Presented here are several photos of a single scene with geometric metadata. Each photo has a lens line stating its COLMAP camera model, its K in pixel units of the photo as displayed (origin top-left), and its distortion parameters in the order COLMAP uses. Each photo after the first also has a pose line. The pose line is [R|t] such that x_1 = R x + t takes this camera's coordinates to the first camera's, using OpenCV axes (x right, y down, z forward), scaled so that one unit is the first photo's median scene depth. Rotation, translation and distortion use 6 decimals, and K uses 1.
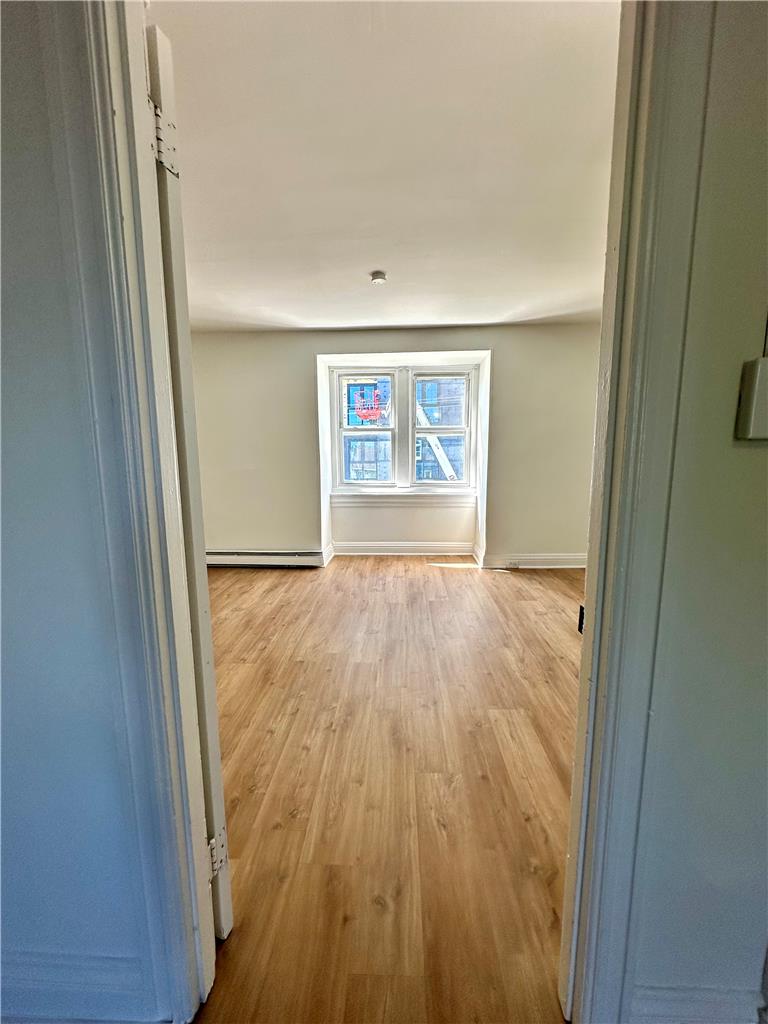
lens RADIAL K [[408.6, 0, 385.1], [0, 408.6, 513.0], [0, 0, 1]] dist [-0.001492, 0.000619]
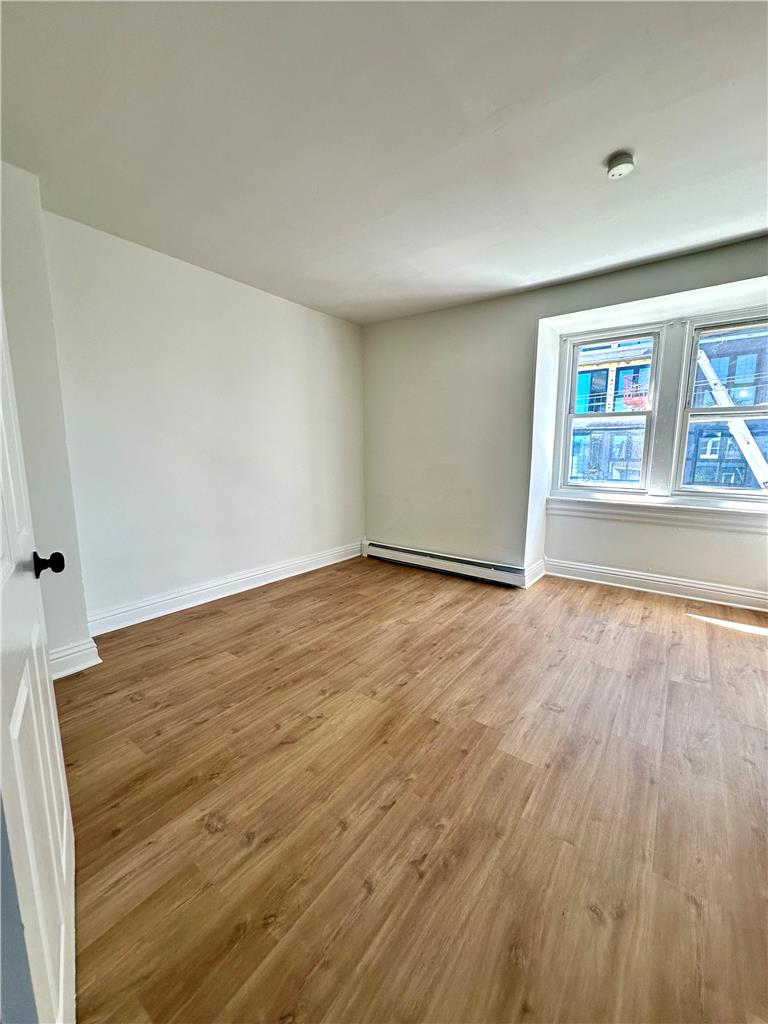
lens RADIAL K [[408.6, 0, 384.7], [0, 408.6, 513.3], [0, 0, 1]] dist [-0.001492, 0.000619]
pose [[0.826149, 0.094386, -0.555489, 0.079495], [-0.088852, 0.995358, 0.036981, -0.028100], [0.556401, 0.018805, 0.830701, 0.266102]]
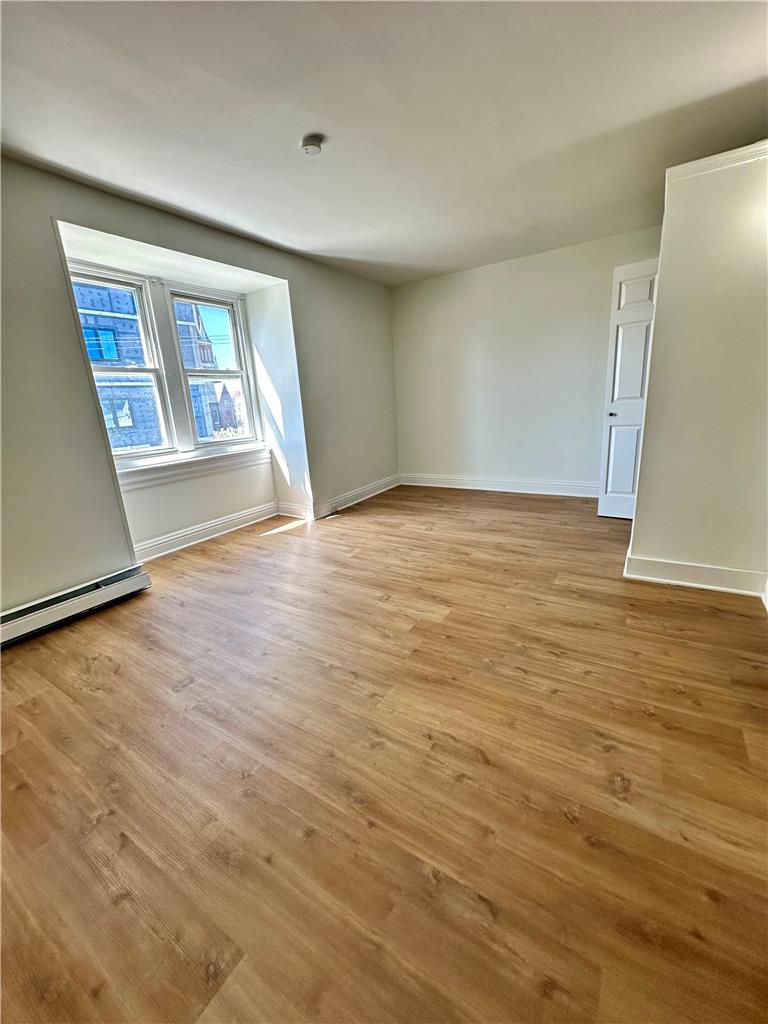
lens RADIAL K [[408.6, 0, 383.7], [0, 408.6, 512.9], [0, 0, 1]] dist [-0.001492, 0.000619]
pose [[0.502865, -0.255311, 0.825798, -0.683635], [0.181964, 0.965241, 0.187616, -0.048001], [-0.844994, 0.055920, 0.531843, 0.505400]]
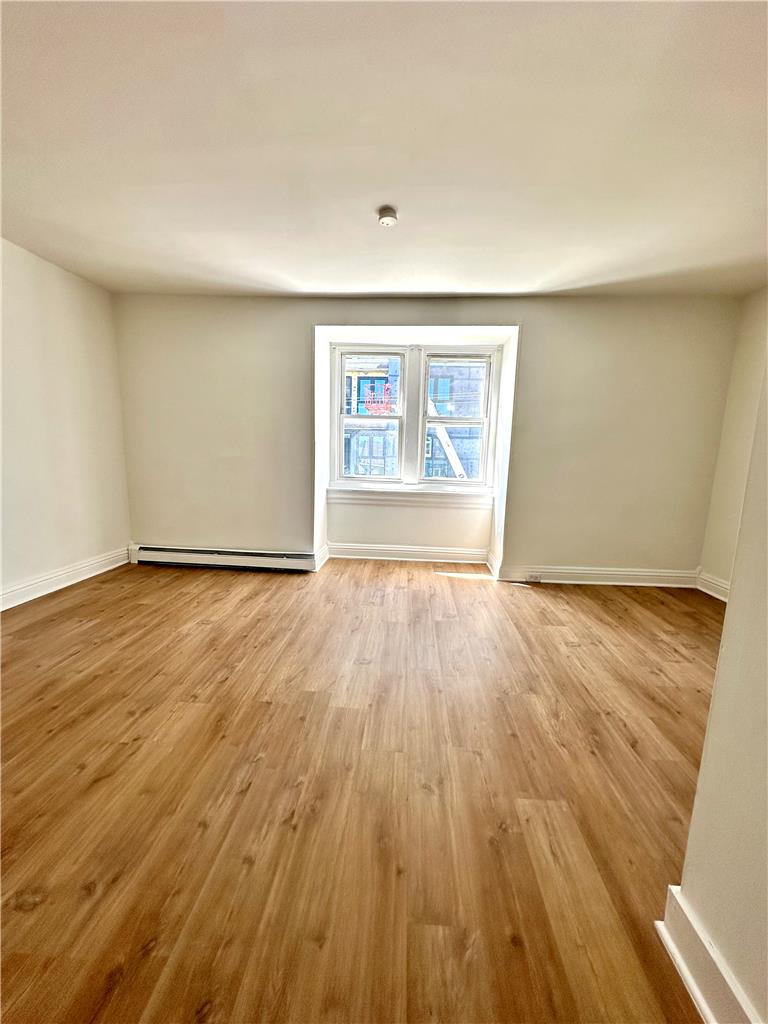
lens RADIAL K [[408.6, 0, 384.2], [0, 408.6, 513.2], [0, 0, 1]] dist [-0.001492, 0.000619]
pose [[0.999111, 0.037566, -0.019117, 0.013106], [-0.037403, 0.999262, 0.008787, -0.008196], [0.019433, -0.008064, 0.999779, 0.193538]]
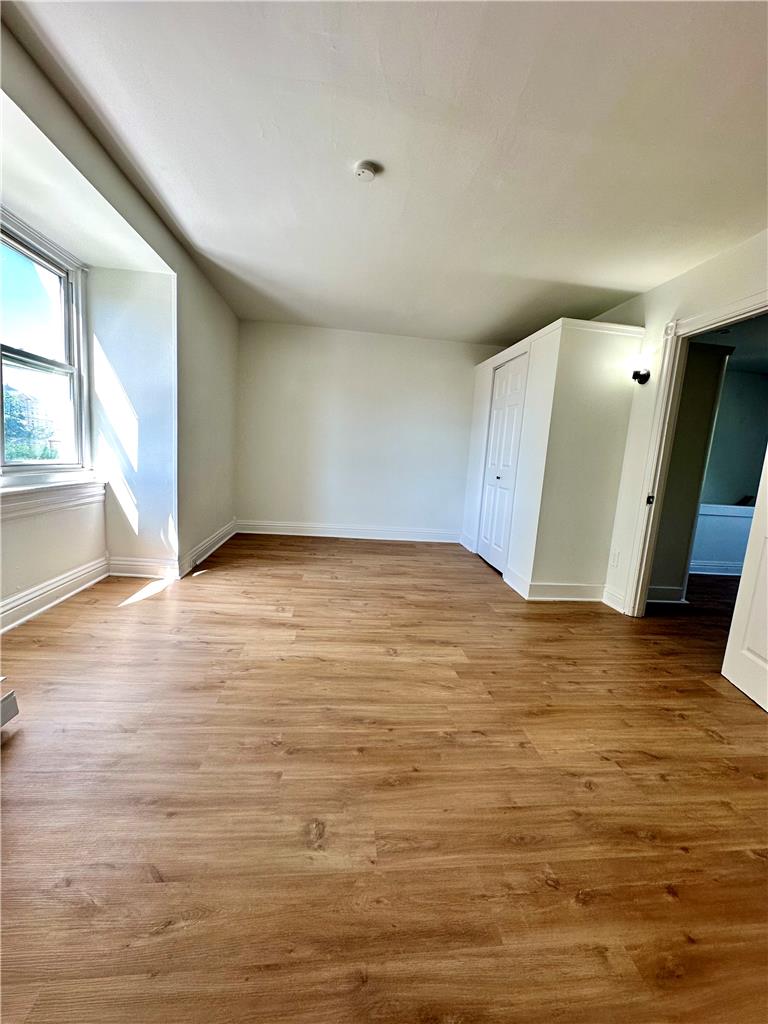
lens RADIAL K [[408.6, 0, 383.1], [0, 408.6, 513.7], [0, 0, 1]] dist [-0.001492, 0.000619]
pose [[-0.147062, -0.147586, 0.978055, -0.742849], [0.075605, 0.984236, 0.159887, -0.100327], [-0.986234, 0.097459, -0.133586, 1.055272]]
